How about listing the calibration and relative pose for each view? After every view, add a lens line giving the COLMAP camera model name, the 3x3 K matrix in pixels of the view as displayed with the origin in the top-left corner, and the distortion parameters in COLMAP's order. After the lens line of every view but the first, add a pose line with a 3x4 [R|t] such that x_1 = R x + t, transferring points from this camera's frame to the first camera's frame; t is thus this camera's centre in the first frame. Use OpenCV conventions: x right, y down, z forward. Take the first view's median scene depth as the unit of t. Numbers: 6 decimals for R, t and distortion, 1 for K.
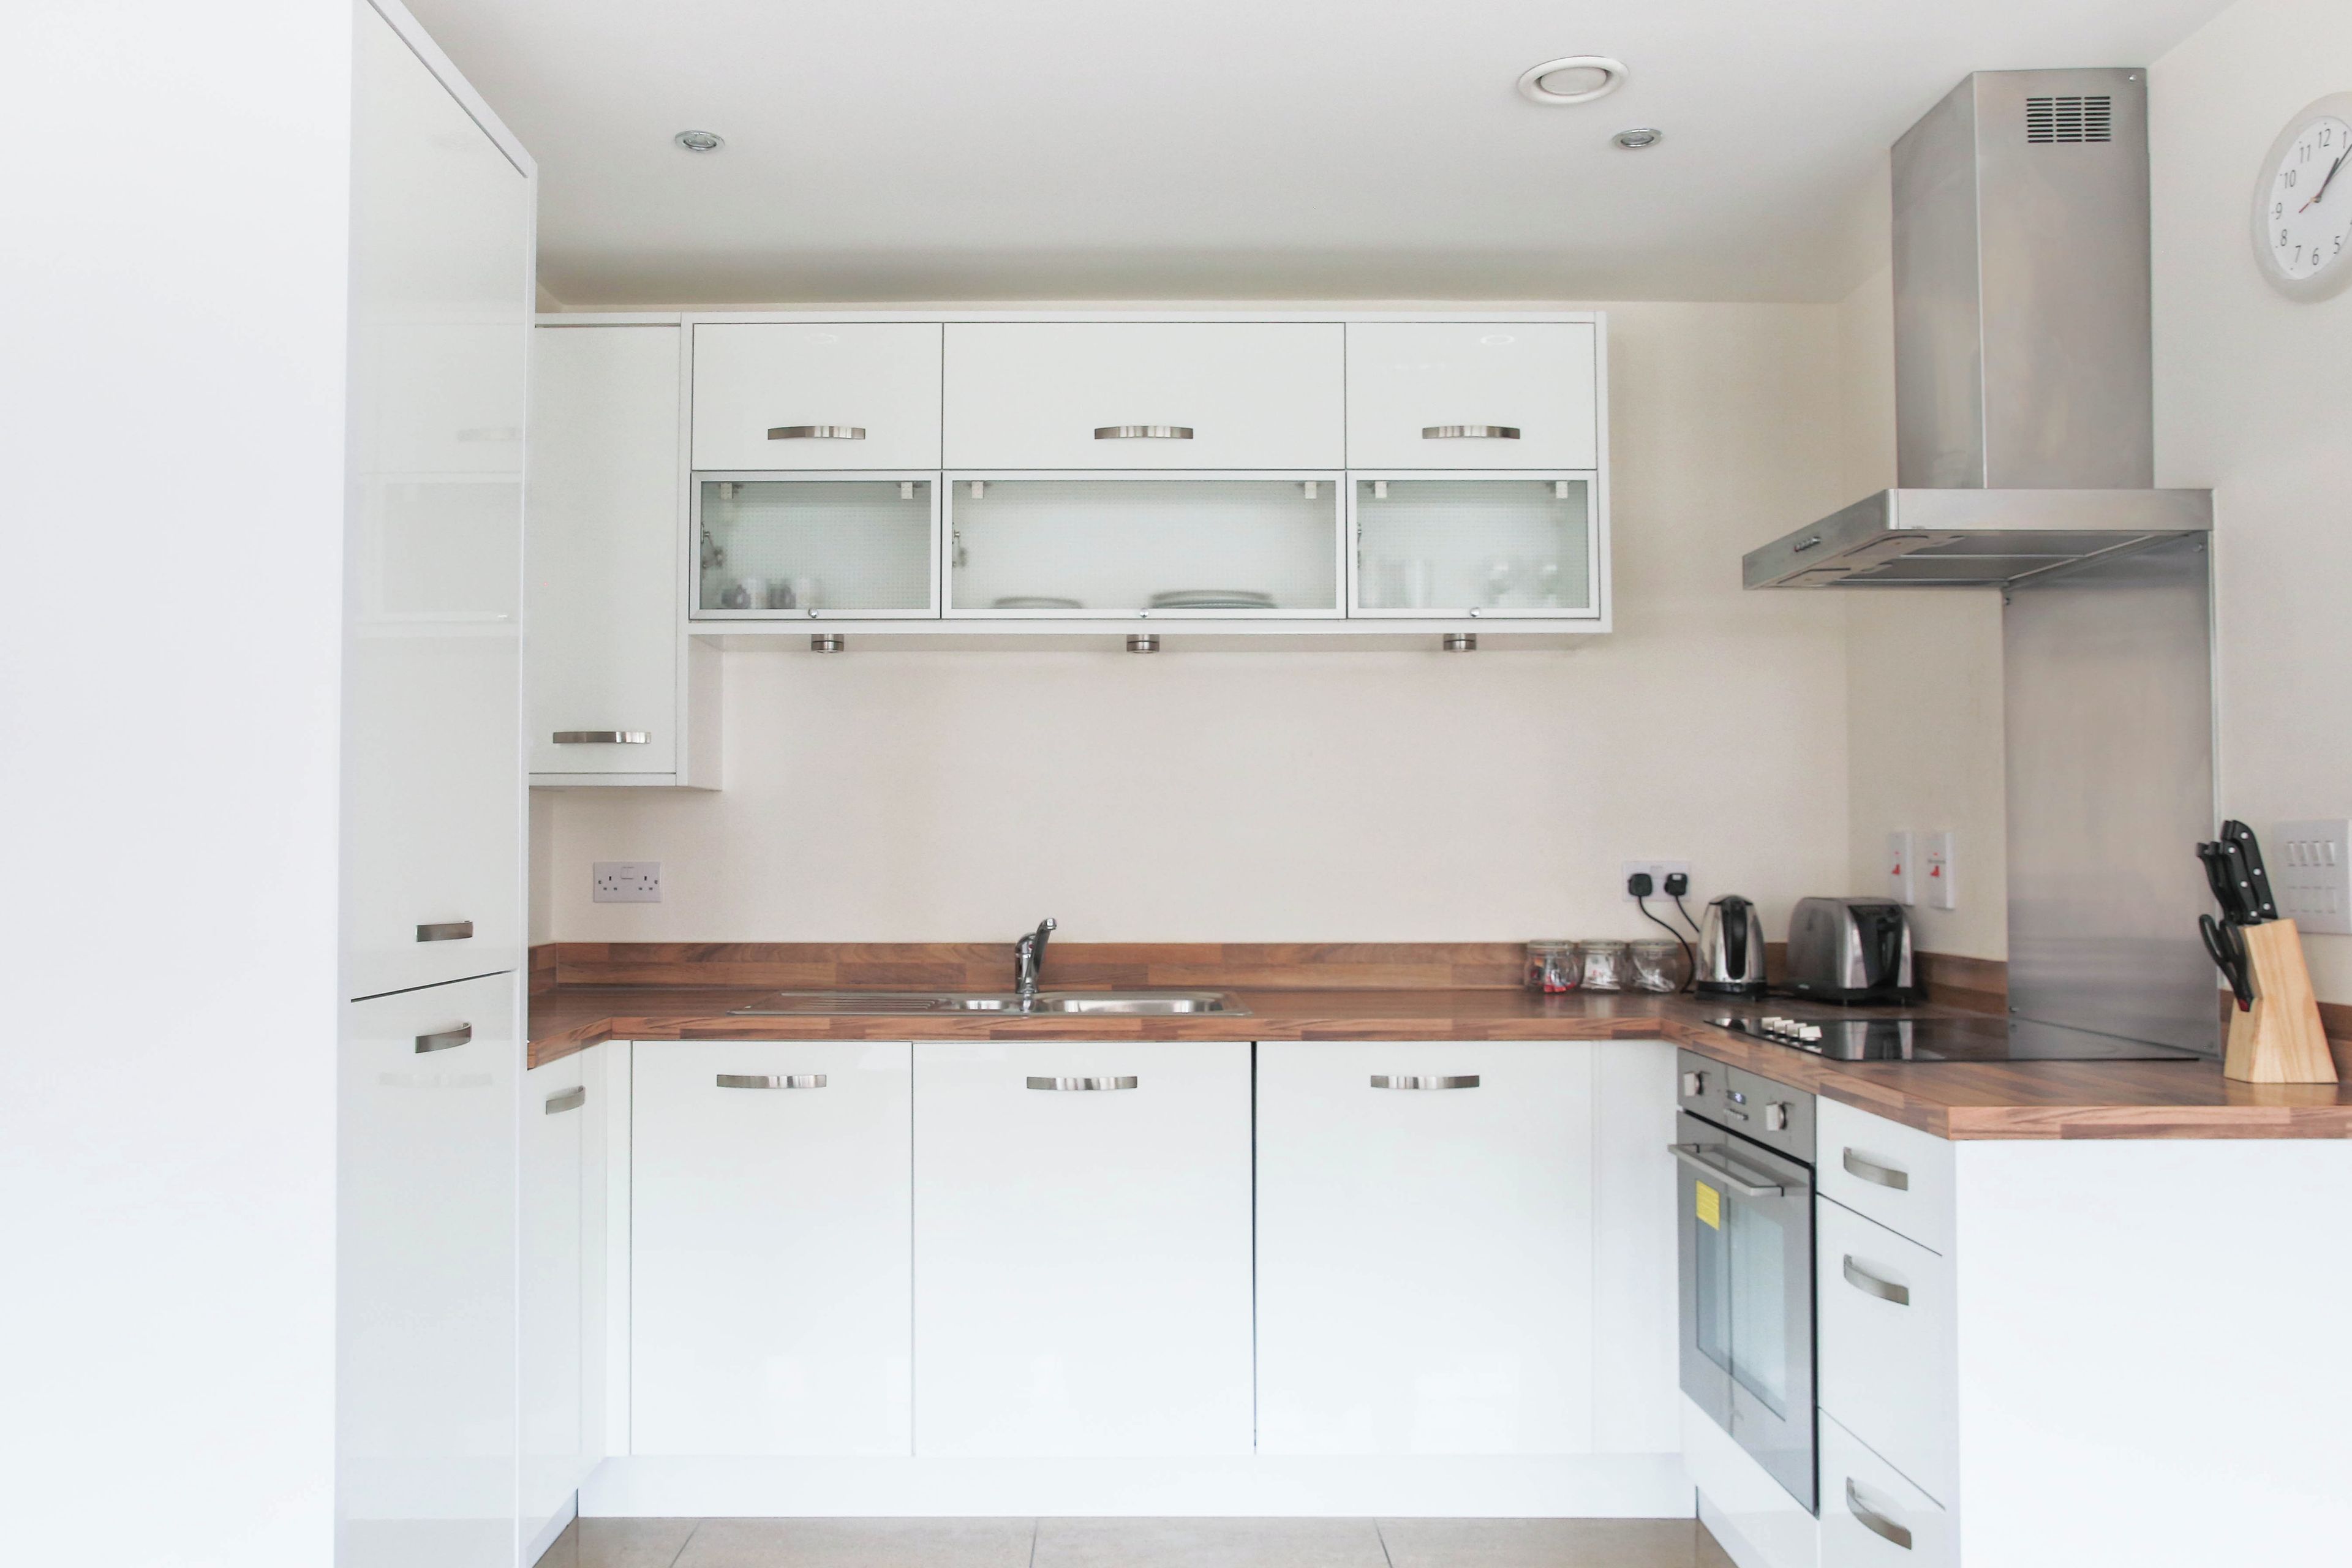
lens RADIAL K [[1801.9, 0, 1176.0], [0, 1801.9, 784.0], [0, 0, 1]] dist [-0.007691, 0.113737]
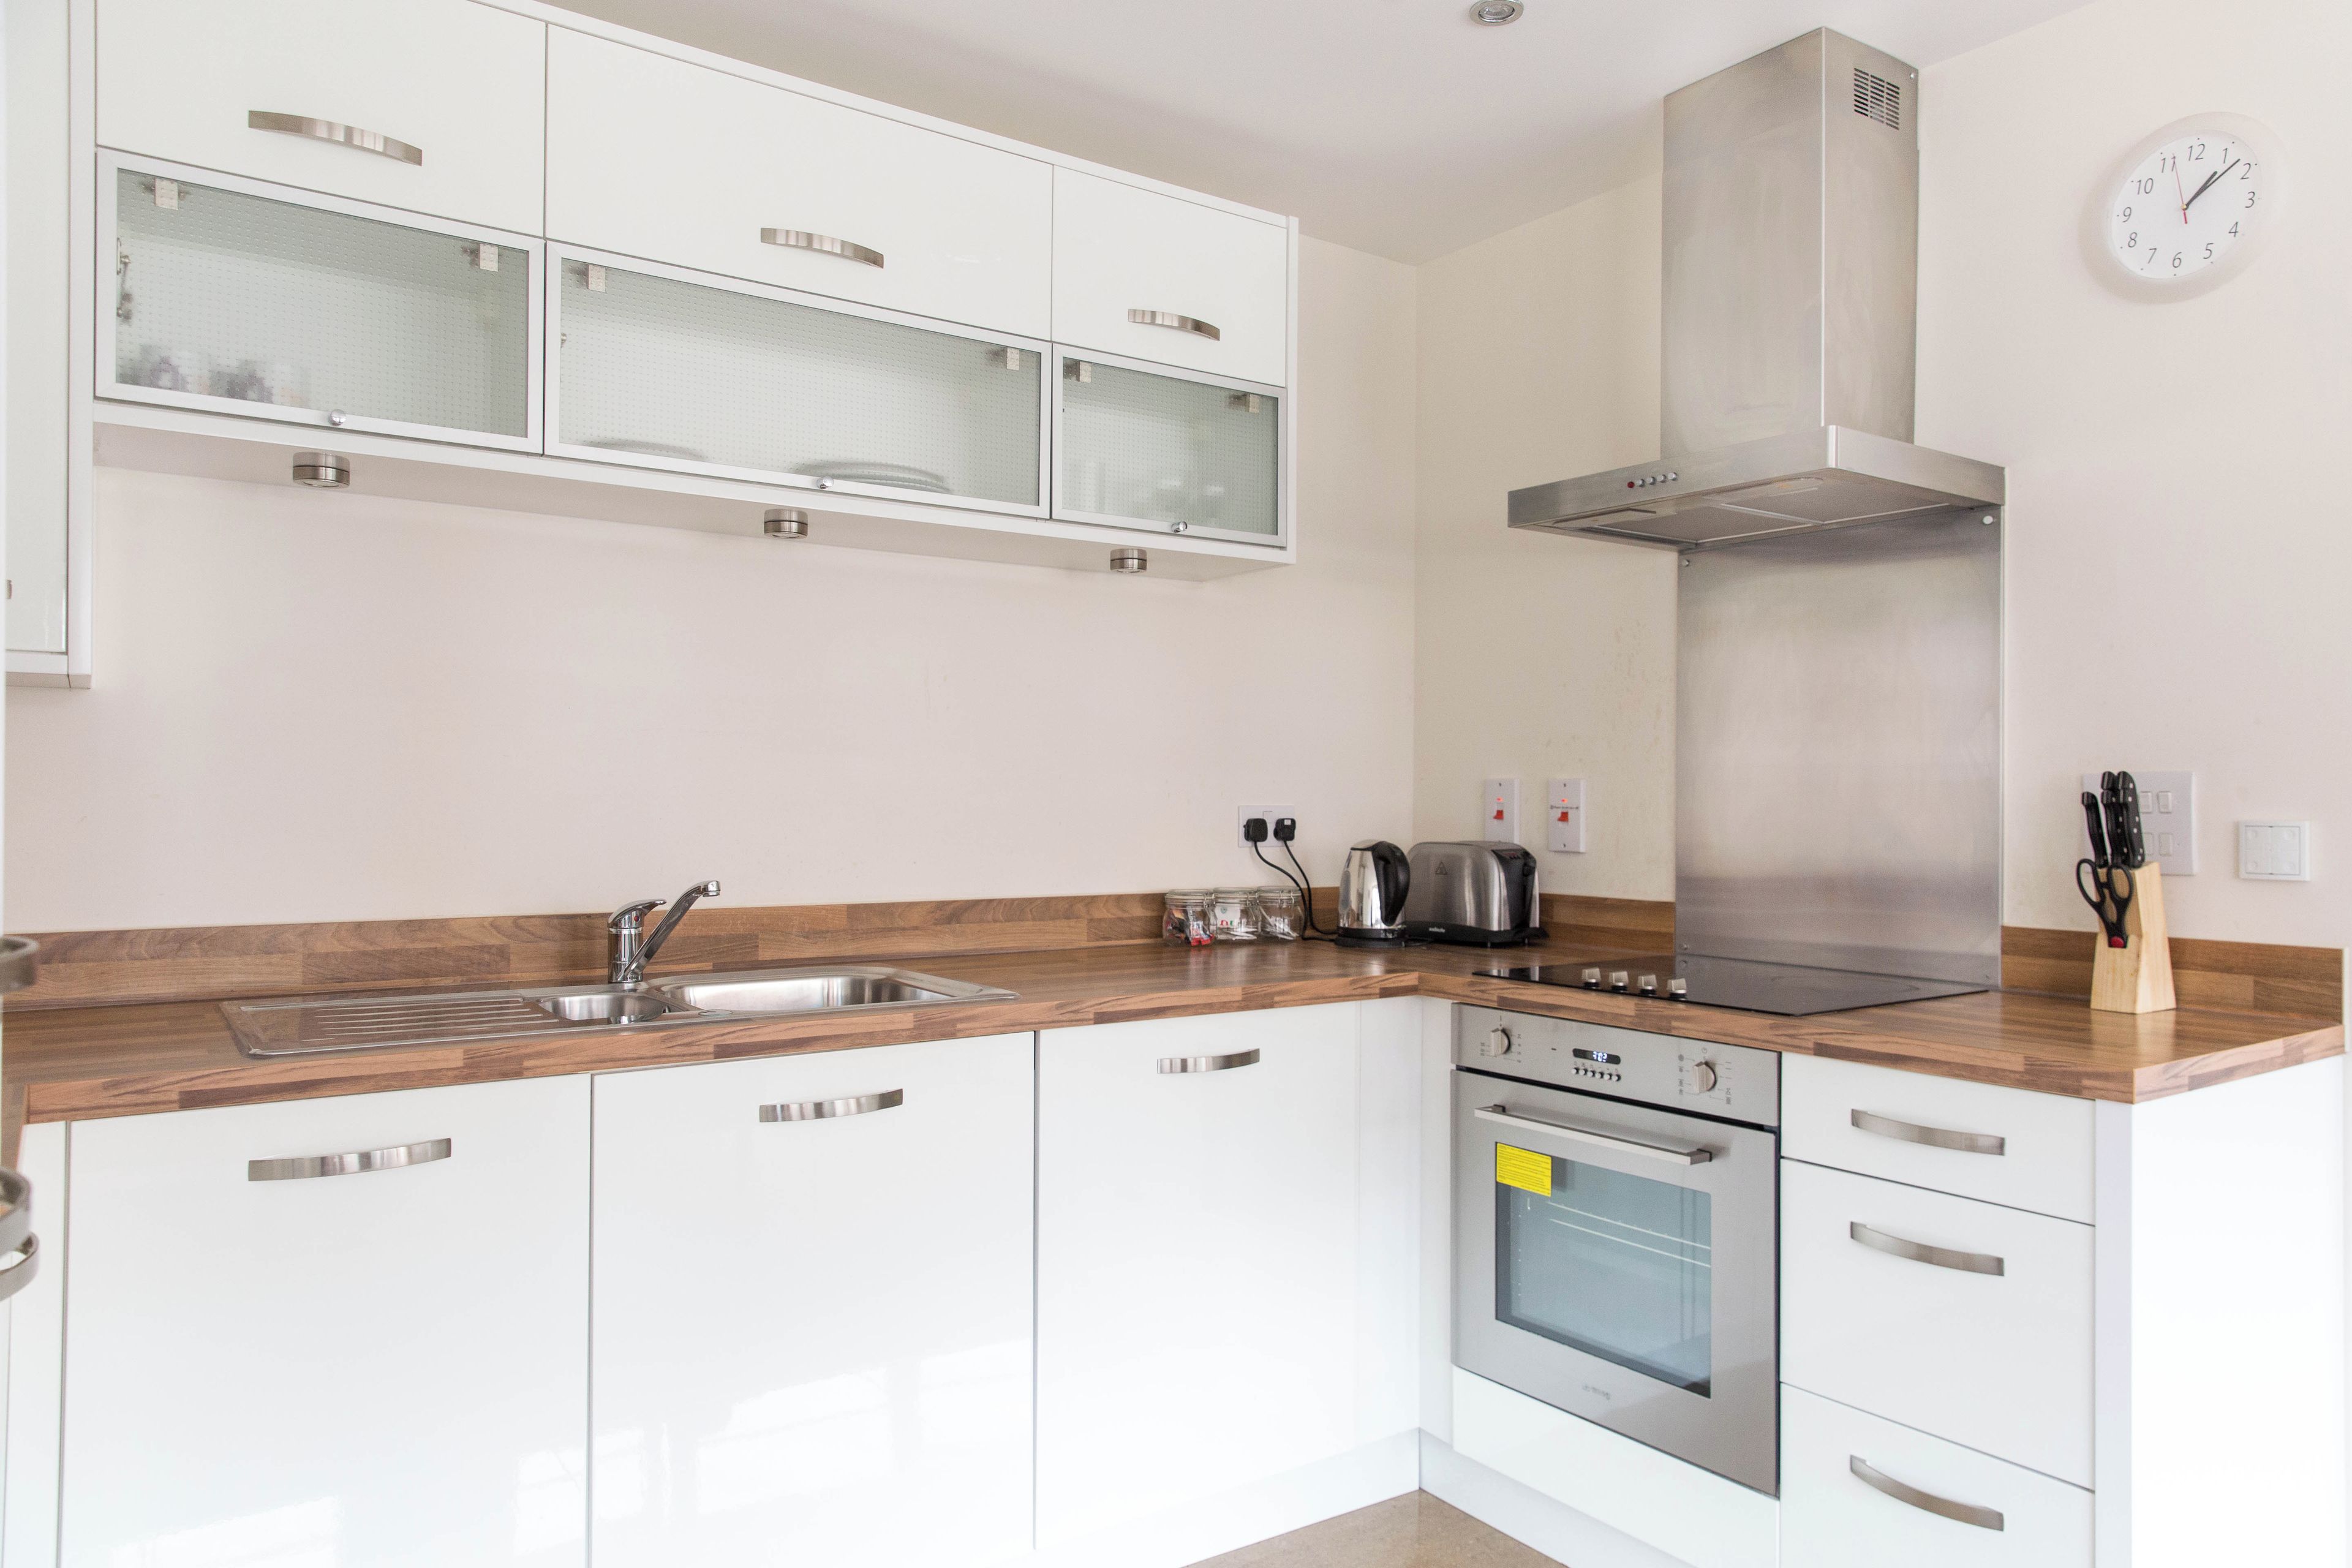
lens RADIAL K [[1560.8, 0, 1176.0], [0, 1560.8, 784.0], [0, 0, 1]] dist [0.000480, 0.036205]
pose [[0.827033, 0.010281, 0.562059, -0.261375], [-0.029083, 0.999276, 0.024515, 0.013305], [-0.561400, -0.036621, 0.826734, 0.355948]]
